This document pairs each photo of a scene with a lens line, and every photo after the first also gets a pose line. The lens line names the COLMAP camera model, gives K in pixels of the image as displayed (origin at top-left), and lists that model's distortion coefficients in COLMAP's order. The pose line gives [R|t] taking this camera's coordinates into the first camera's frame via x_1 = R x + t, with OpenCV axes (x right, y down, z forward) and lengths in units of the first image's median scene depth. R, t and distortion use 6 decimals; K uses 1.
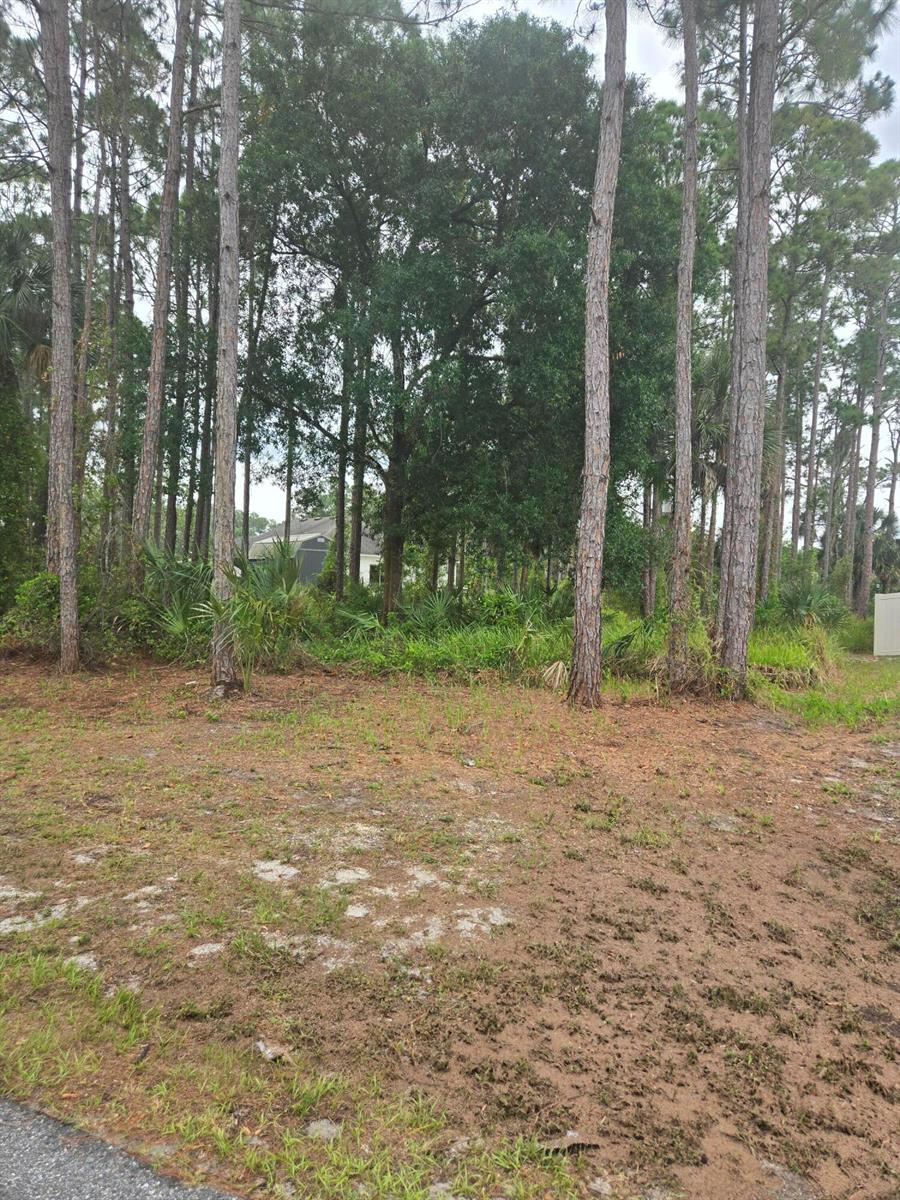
lens RADIAL K [[801.9, 0, 468.7], [0, 801.9, 586.3], [0, 0, 1]] dist [0.078552, -0.066126]
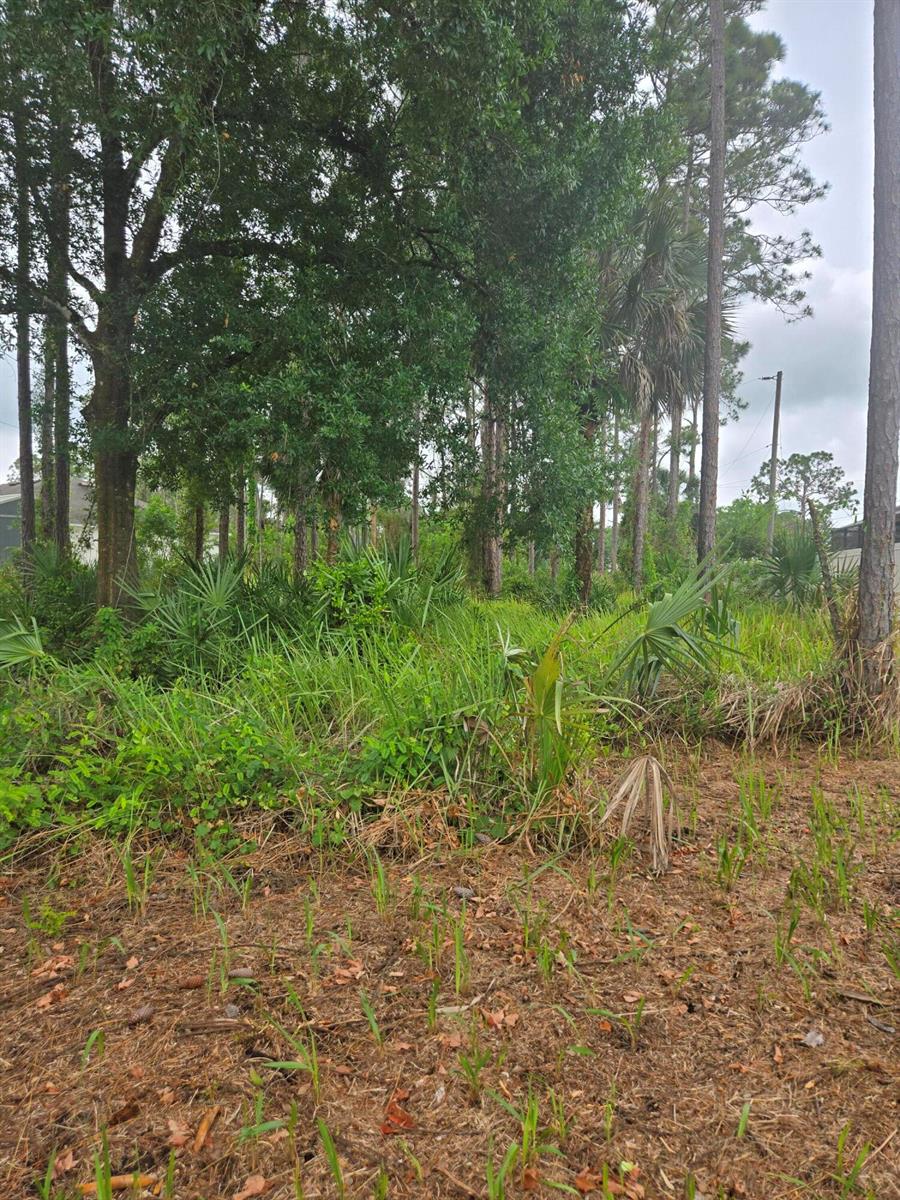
lens RADIAL K [[801.9, 0, 468.7], [0, 801.9, 586.3], [0, 0, 1]] dist [0.078552, -0.066126]
pose [[0.959852, -0.034972, 0.278319, -0.048167], [0.026747, 0.999088, 0.033295, 0.017860], [-0.279230, -0.024514, 0.959911, 0.899936]]
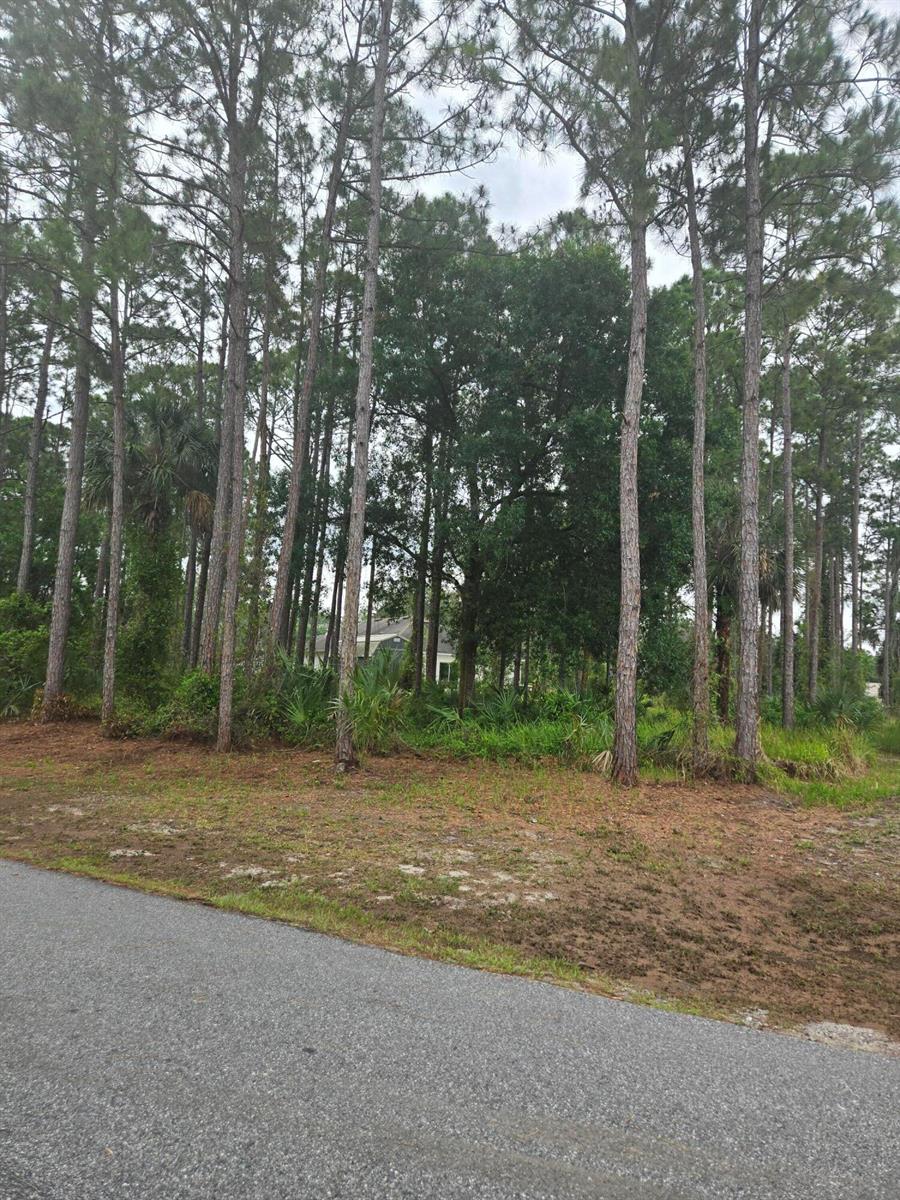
lens RADIAL K [[801.9, 0, 468.7], [0, 801.9, 586.3], [0, 0, 1]] dist [0.078552, -0.066126]
pose [[0.996740, 0.002452, -0.080639, 0.001271], [-0.012067, 0.992826, -0.118961, -0.008313], [0.079768, 0.119546, 0.989619, -0.327628]]
